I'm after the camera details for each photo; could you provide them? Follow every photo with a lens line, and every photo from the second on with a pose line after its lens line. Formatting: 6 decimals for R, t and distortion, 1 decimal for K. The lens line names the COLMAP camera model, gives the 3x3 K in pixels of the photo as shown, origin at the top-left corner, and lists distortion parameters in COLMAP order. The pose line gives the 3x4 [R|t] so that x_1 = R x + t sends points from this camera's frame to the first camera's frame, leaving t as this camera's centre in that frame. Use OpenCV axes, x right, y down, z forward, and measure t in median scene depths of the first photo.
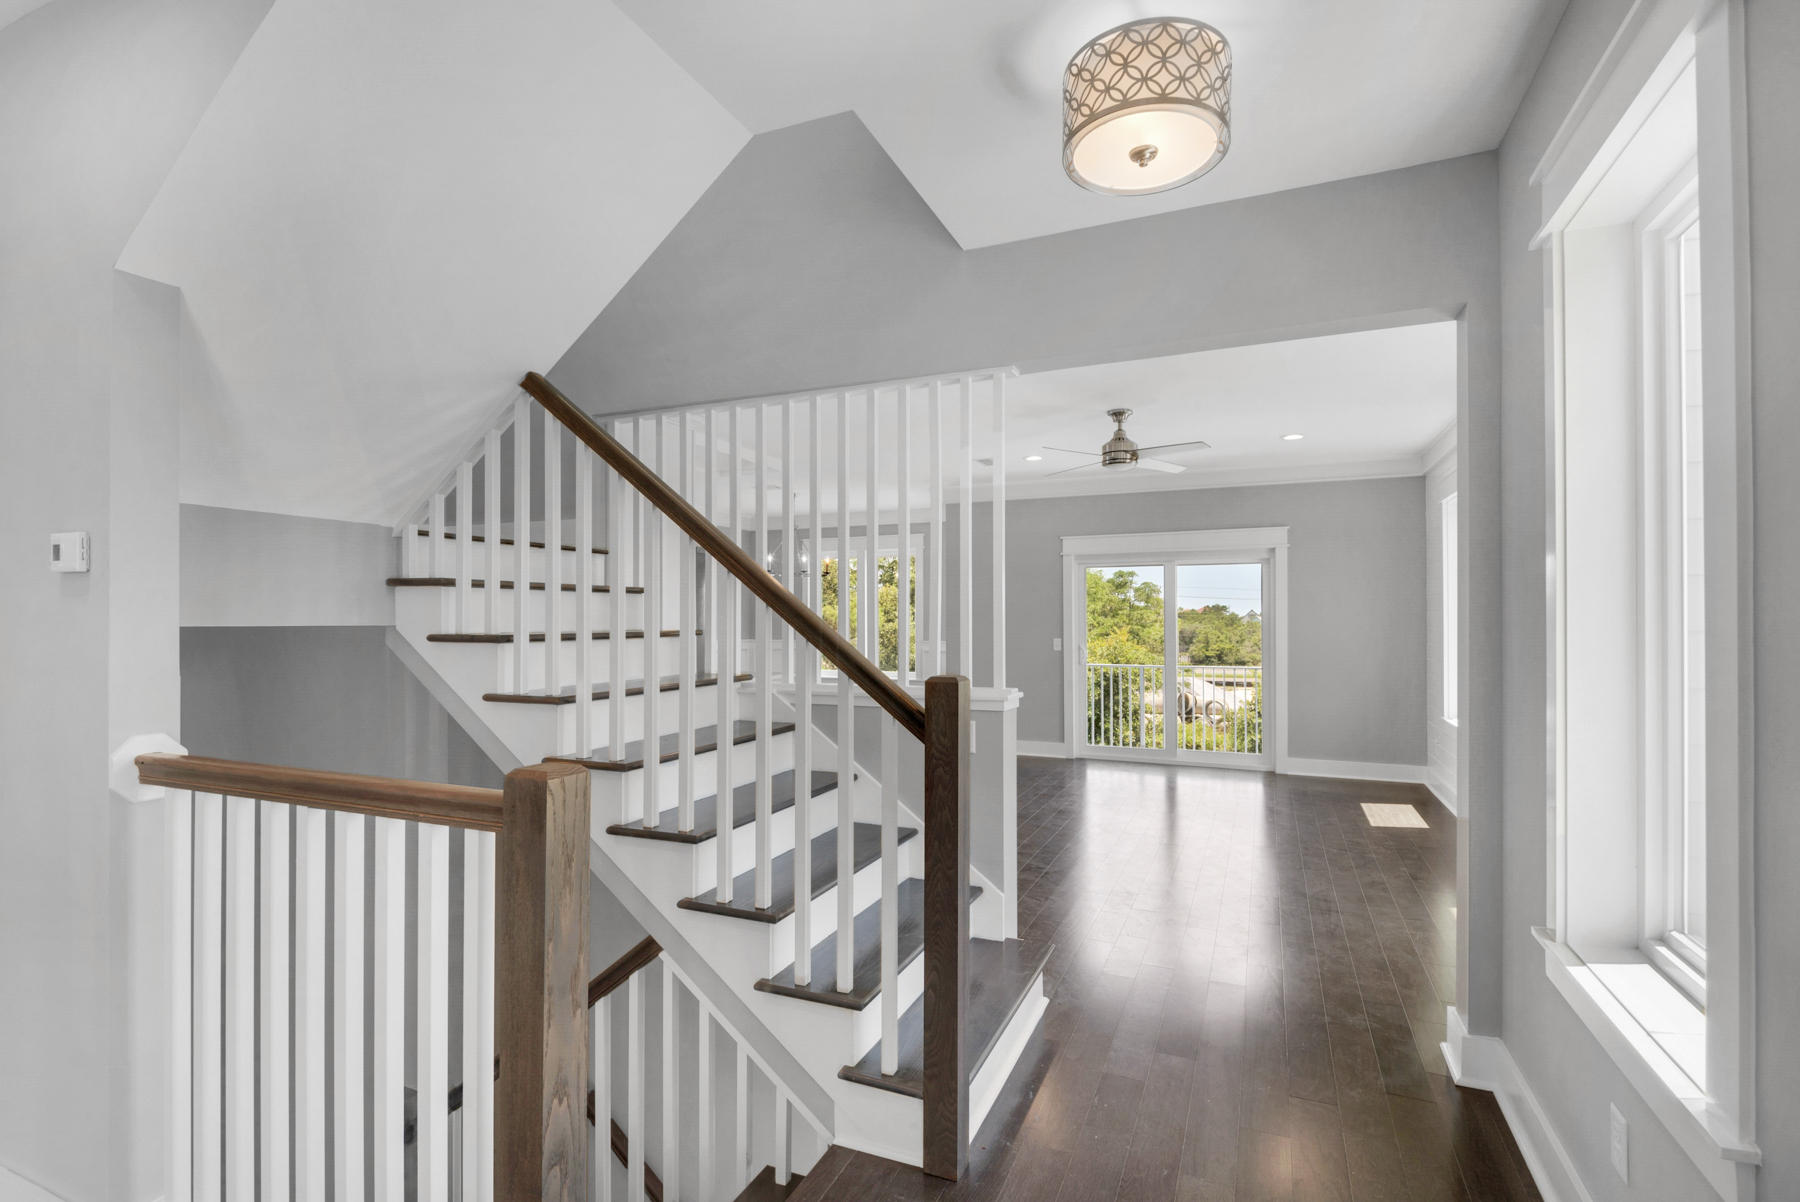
lens RADIAL K [[868.4, 0, 883.2], [0, 868.4, 608.0], [0, 0, 1]] dist [-0.017040, -0.001148]
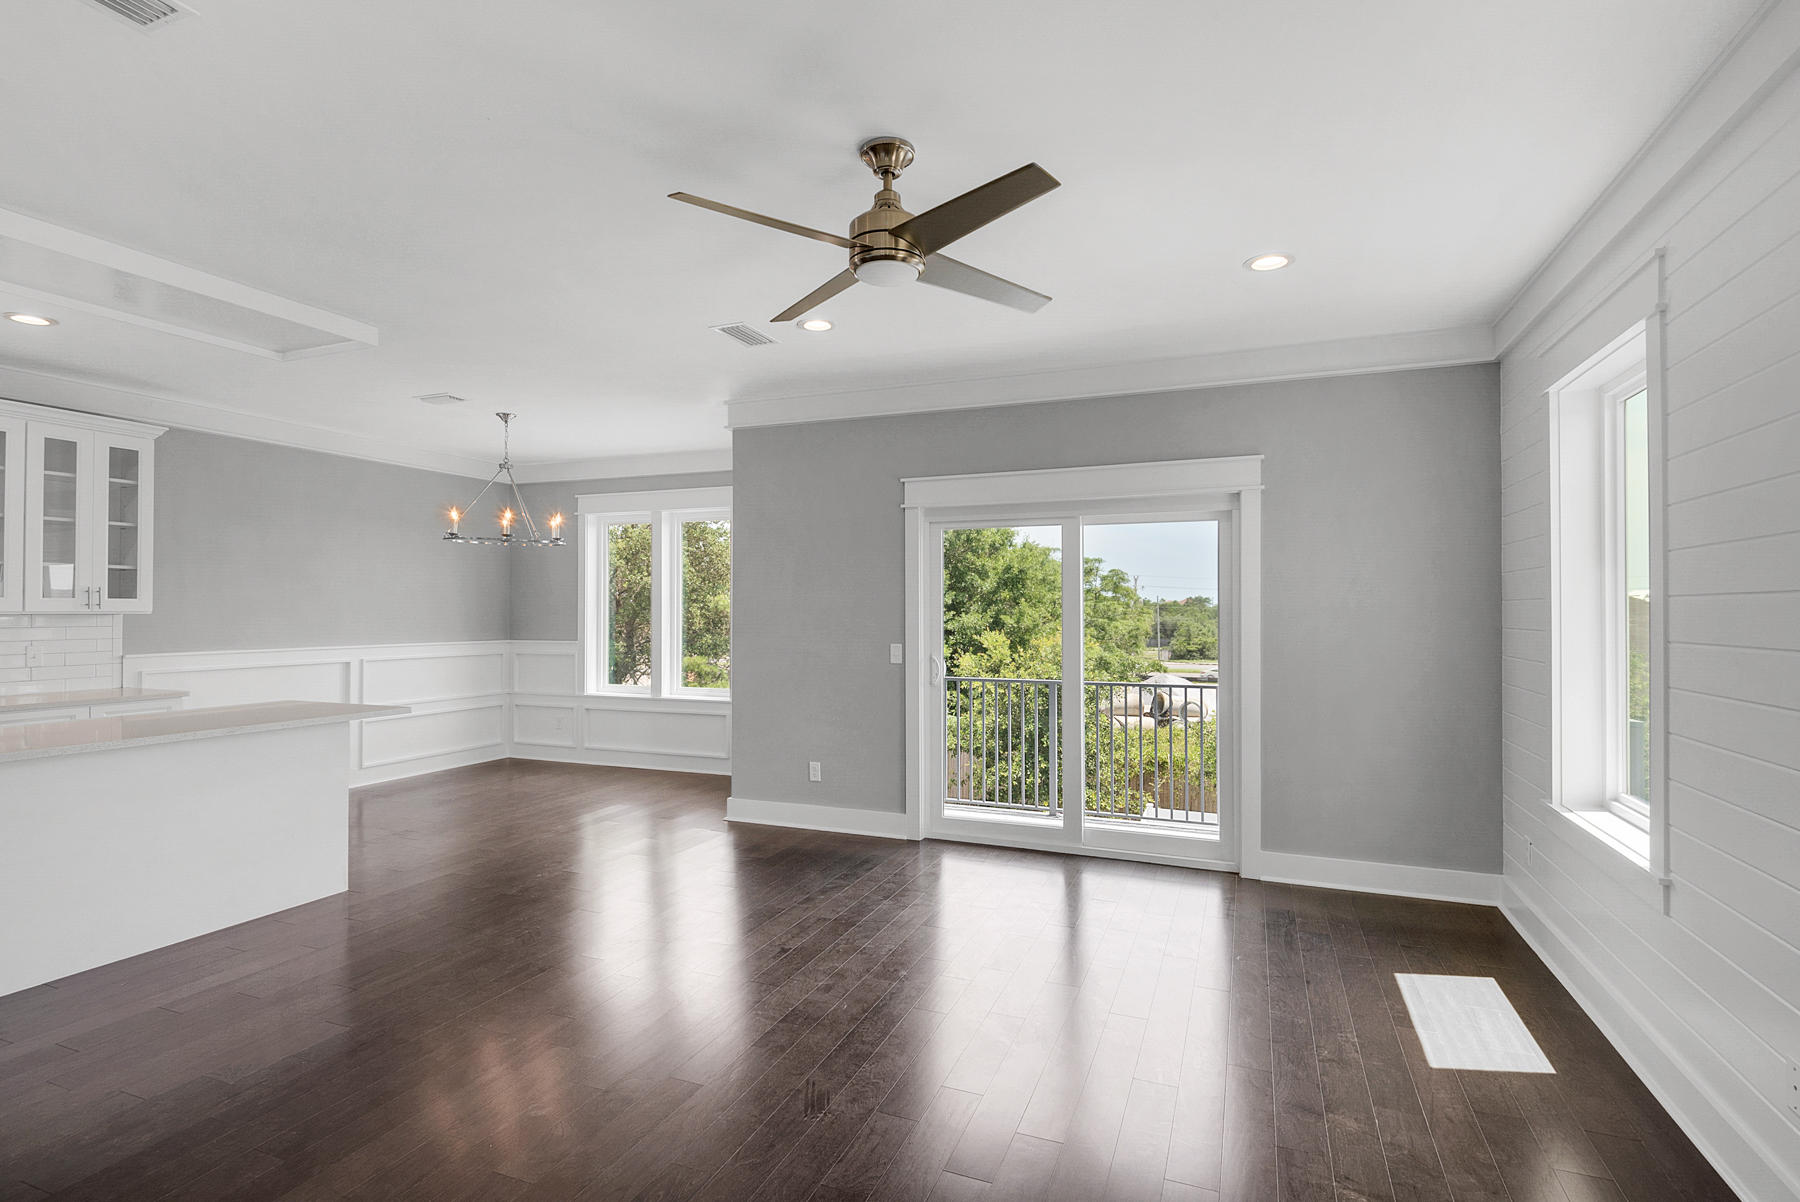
lens RADIAL K [[868.4, 0, 919.3], [0, 868.4, 597.4], [0, 0, 1]] dist [-0.017040, -0.001148]
pose [[0.998741, 0.003779, 0.050017, 0.190806], [-0.003680, 0.999991, -0.002067, 0.003737], [-0.050025, 0.001881, 0.998746, 0.393020]]
